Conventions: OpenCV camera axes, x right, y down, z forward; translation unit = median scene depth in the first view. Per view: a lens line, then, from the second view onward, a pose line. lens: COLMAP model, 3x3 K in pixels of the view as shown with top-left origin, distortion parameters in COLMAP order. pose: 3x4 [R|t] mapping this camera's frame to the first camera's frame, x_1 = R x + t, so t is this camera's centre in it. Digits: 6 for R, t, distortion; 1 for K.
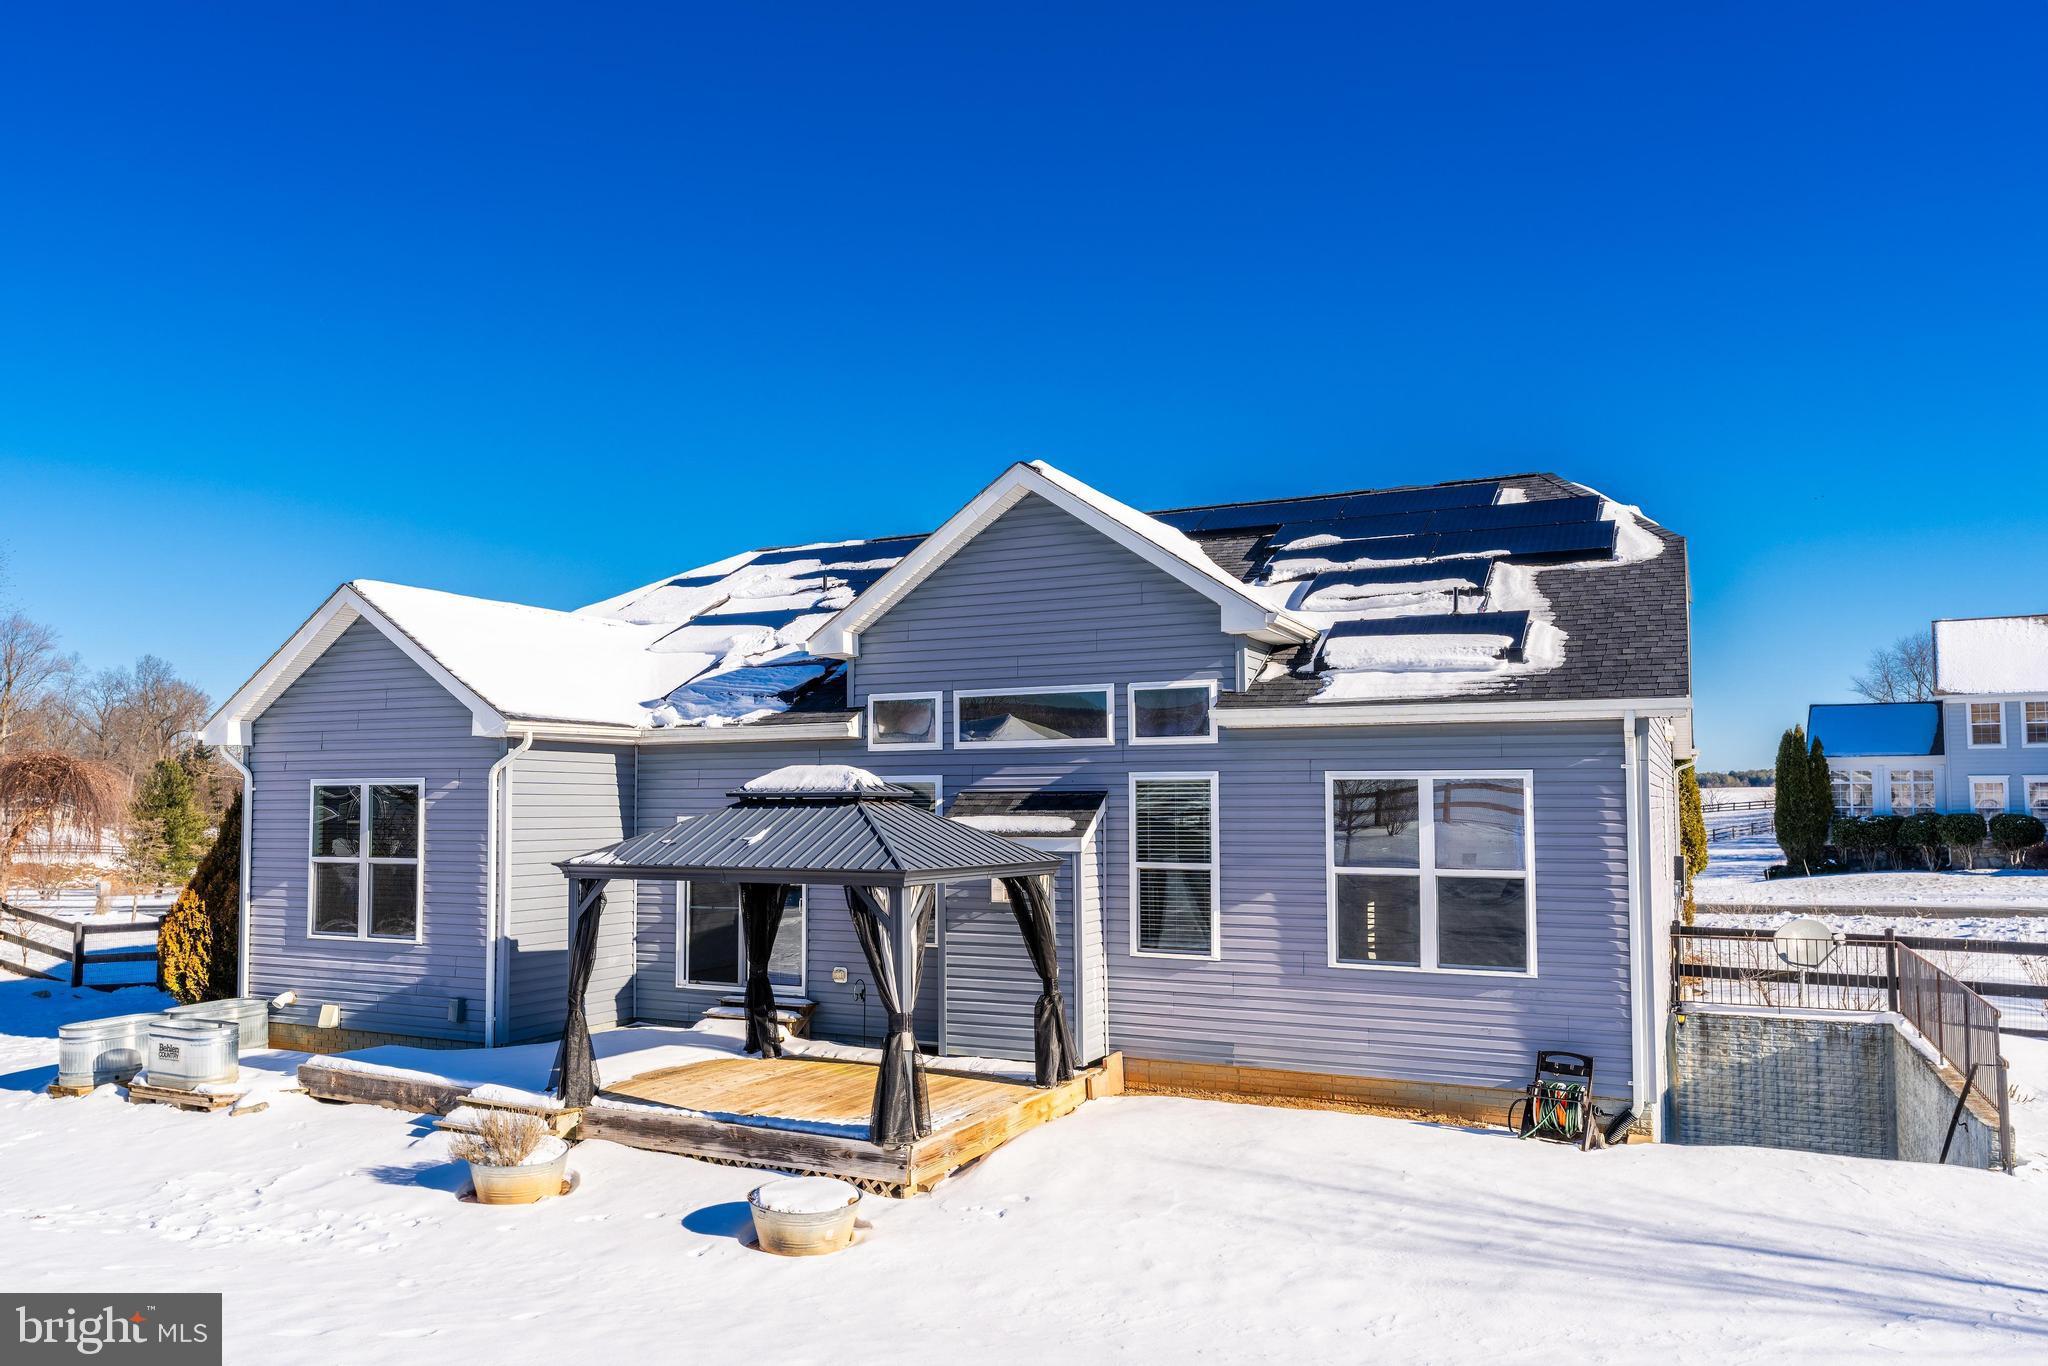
lens RADIAL K [[1449.7, 0, 969.2], [0, 1449.7, 723.2], [0, 0, 1]] dist [0.005463, 0.001140]
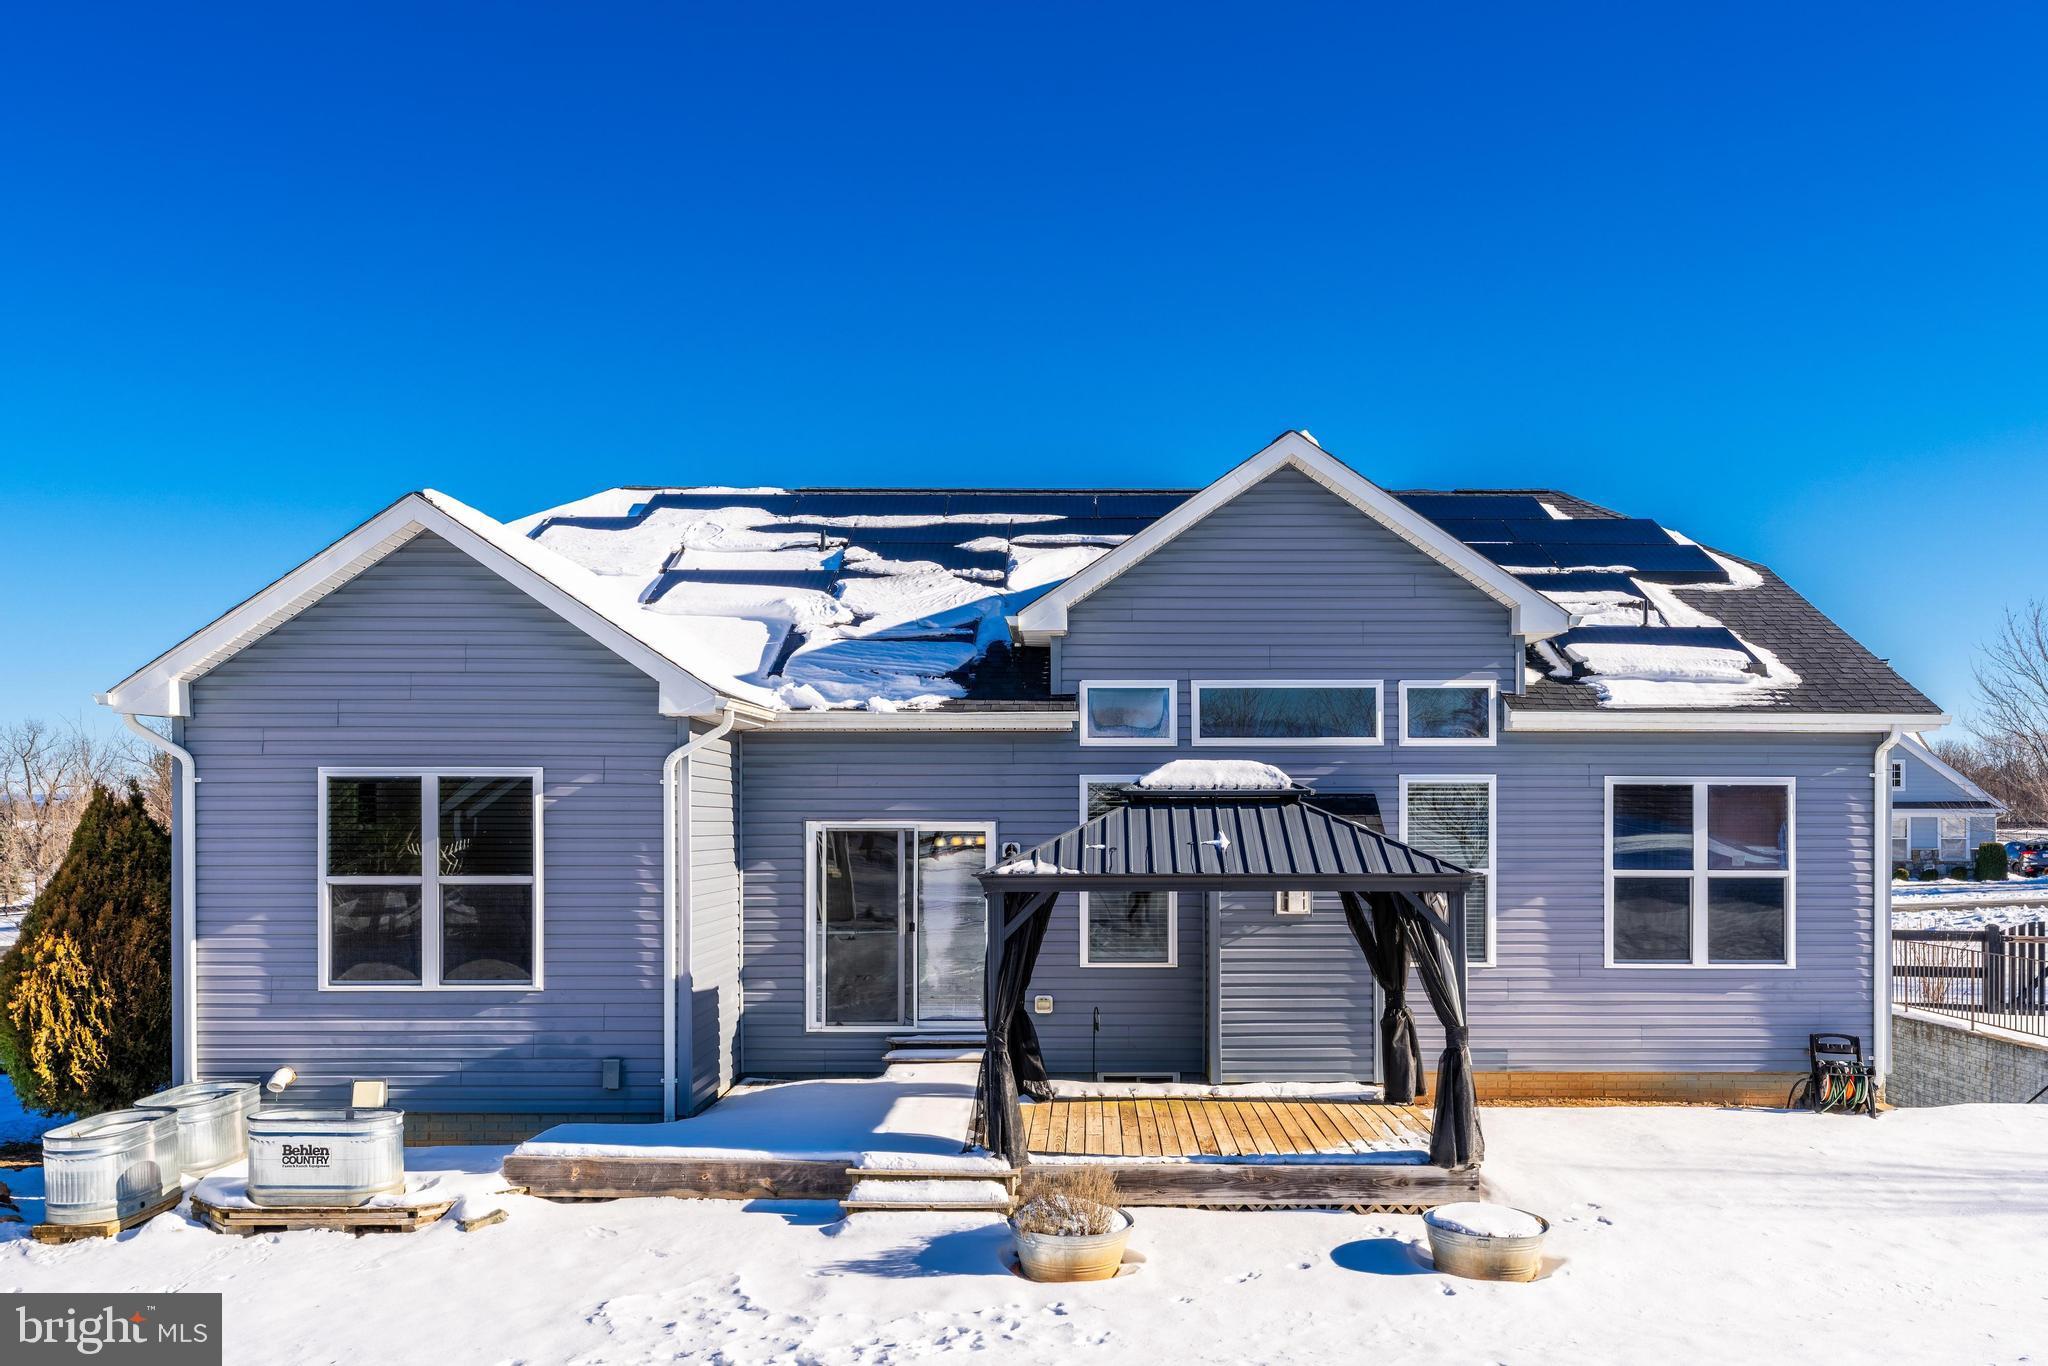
lens RADIAL K [[1656.7, 0, 1087.4], [0, 1656.7, 822.5], [0, 0, 1]] dist [0.007022, -0.006729]
pose [[0.886571, 0.002456, 0.462585, -0.567463], [-0.028511, 0.998375, 0.049341, 0.017444], [-0.461712, -0.056933, 0.885201, 0.131299]]
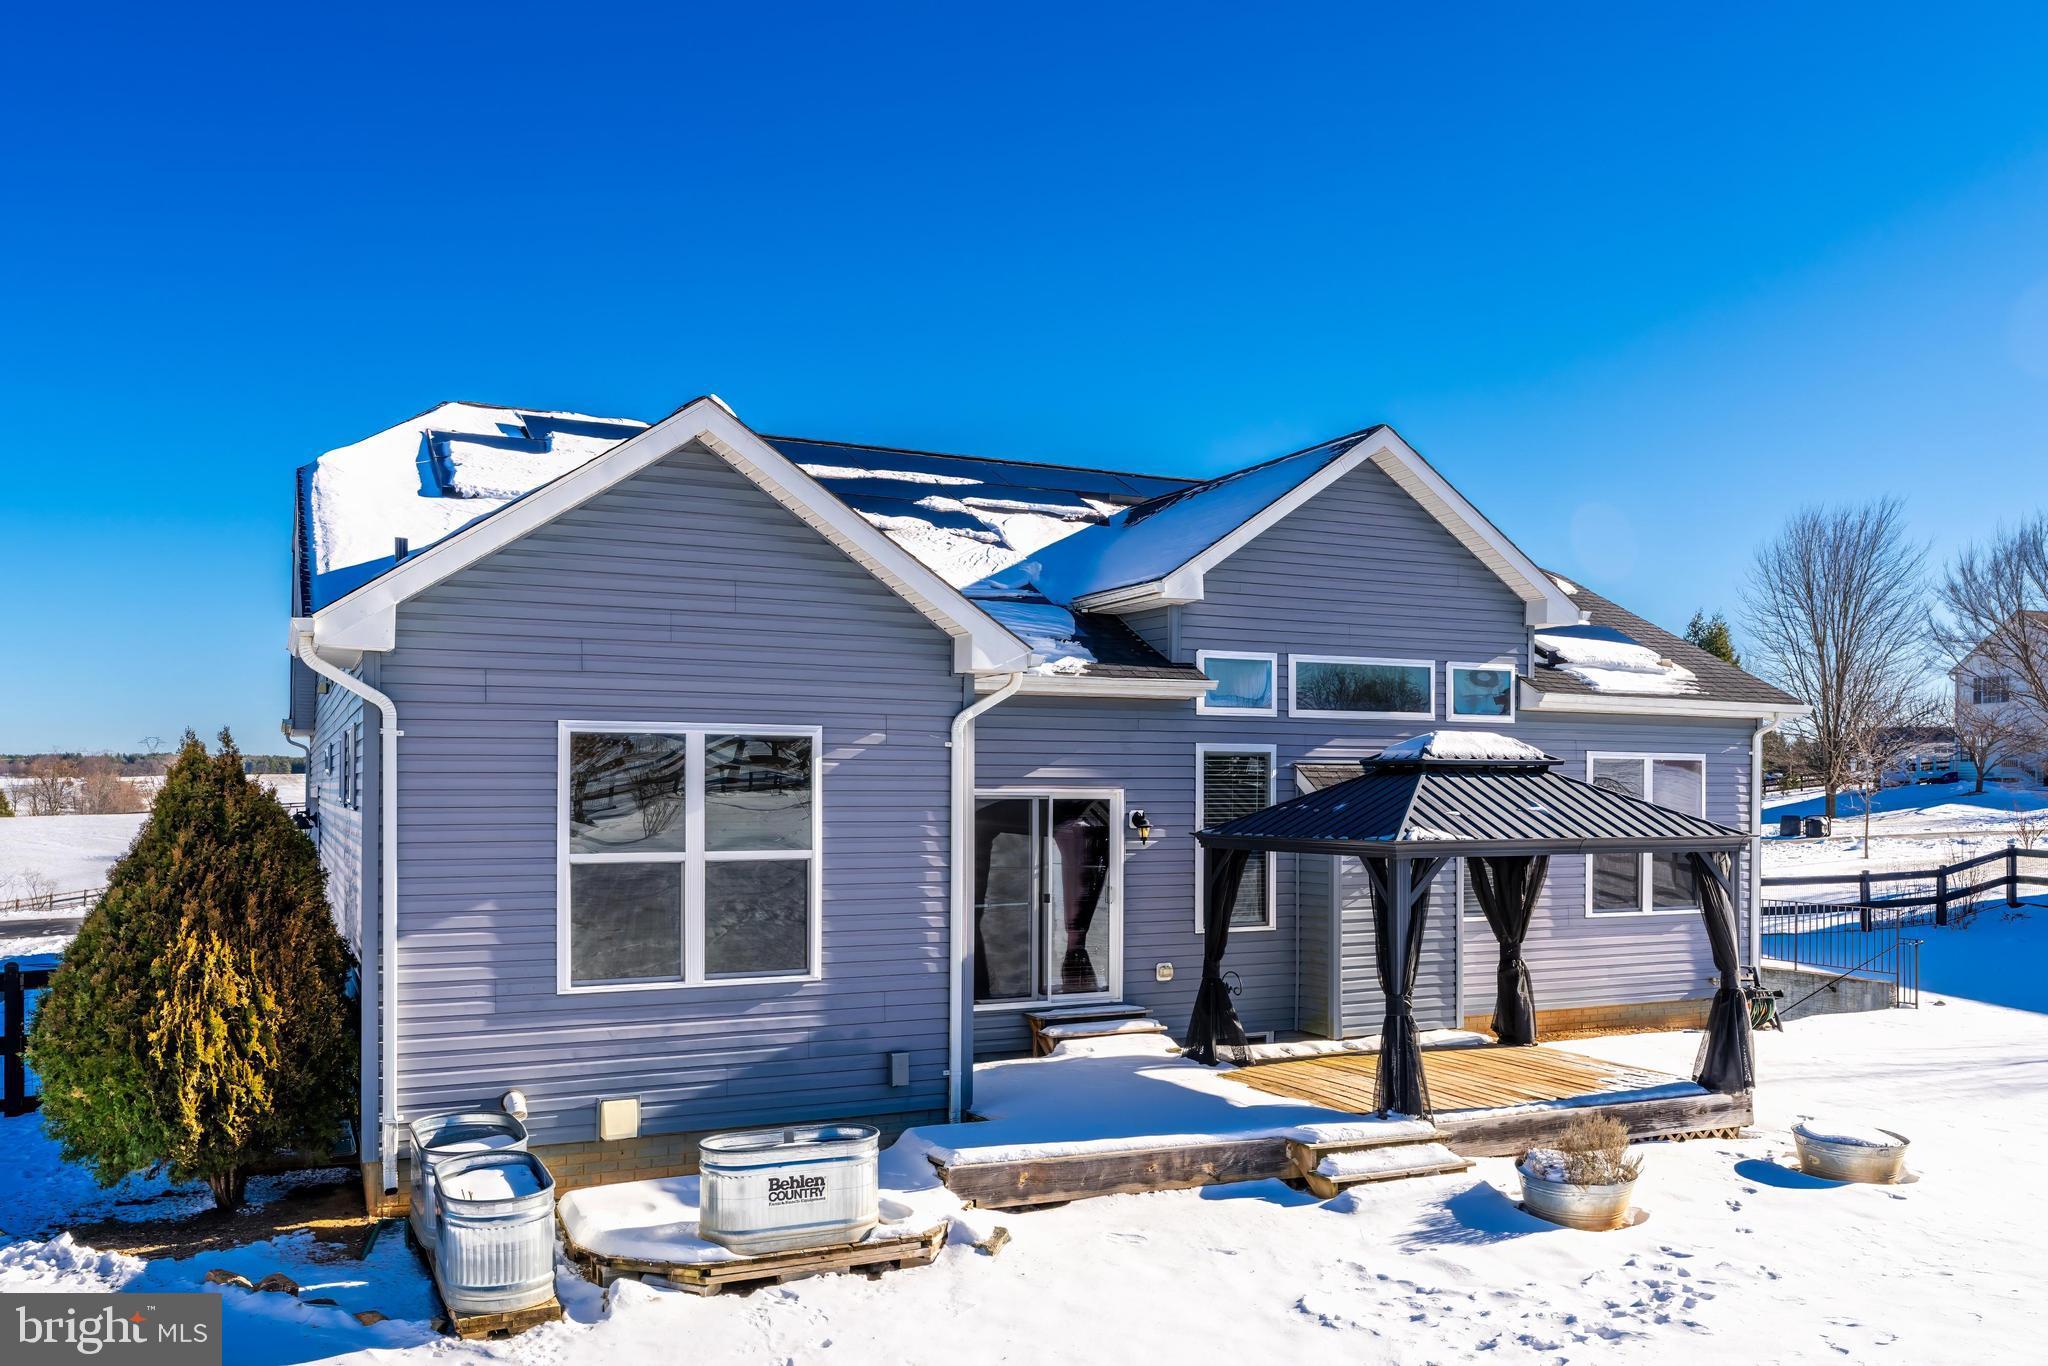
lens RADIAL K [[1586.0, 0, 1069.4], [0, 1586.0, 797.8], [0, 0, 1]] dist [0.006146, 0.000296]
pose [[0.597866, 0.000945, 0.801596, -0.958220], [-0.048893, 0.998180, 0.035290, 0.042754], [-0.800104, -0.060291, 0.596824, 0.528933]]
